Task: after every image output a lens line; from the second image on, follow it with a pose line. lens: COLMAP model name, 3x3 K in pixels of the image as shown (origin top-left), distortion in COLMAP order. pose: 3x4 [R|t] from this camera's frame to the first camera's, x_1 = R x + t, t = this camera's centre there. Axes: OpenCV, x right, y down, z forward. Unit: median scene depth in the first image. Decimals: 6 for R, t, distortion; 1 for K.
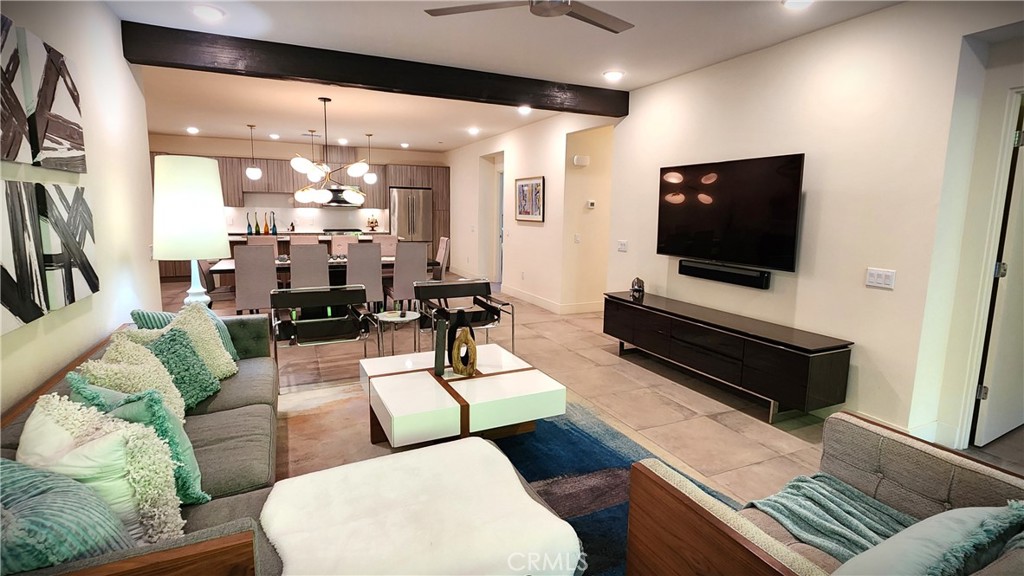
lens RADIAL K [[505.8, 0, 512.0], [0, 505.8, 288.0], [0, 0, 1]] dist [0.000171, -0.000252]
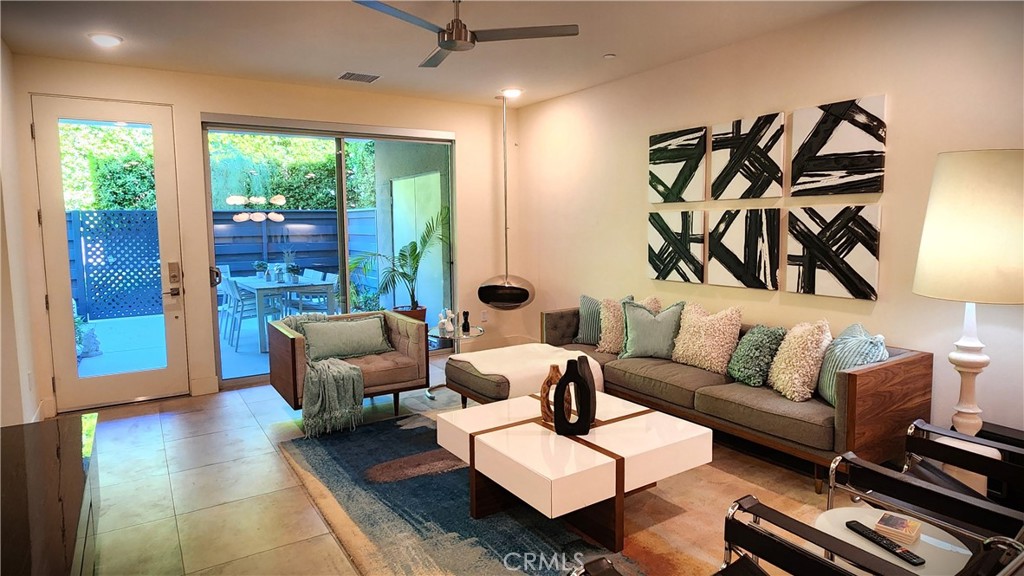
lens RADIAL K [[611.6, 0, 512.0], [0, 611.6, 288.0], [0, 0, 1]] dist [0.000799, -0.002346]
pose [[-0.992021, 0.013399, -0.125361, 0.137289], [-0.019143, 0.966799, 0.254821, -0.411309], [0.124614, 0.255187, -0.958828, 2.617405]]
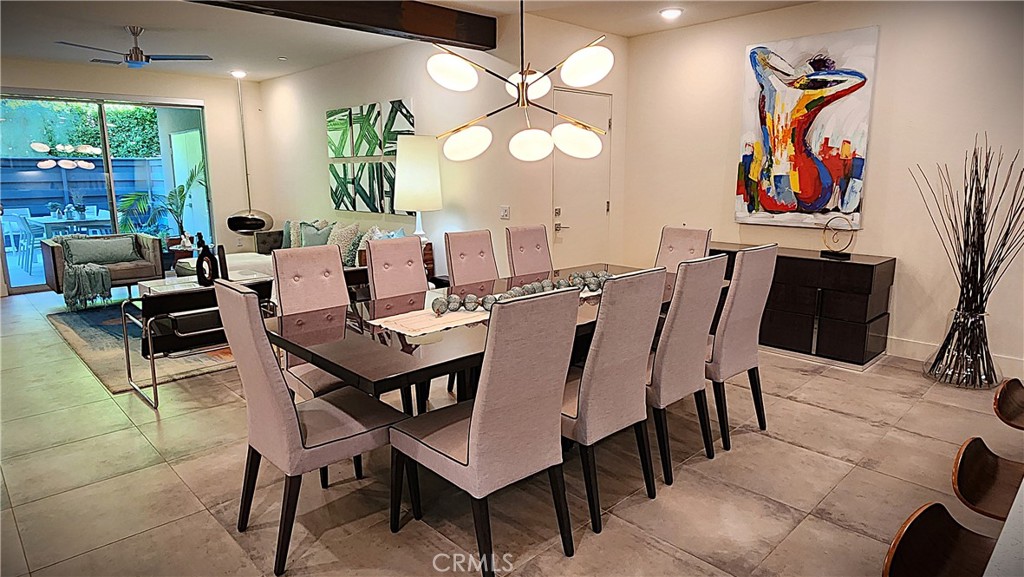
lens RADIAL K [[611.6, 0, 512.0], [0, 611.6, 288.5], [0, 0, 1]] dist [0.000799, -0.002346]
pose [[-0.945326, 0.054077, -0.321613, -0.490579], [-0.056399, 0.944192, 0.324532, -0.616508], [0.321214, 0.324927, -0.889519, 3.977474]]
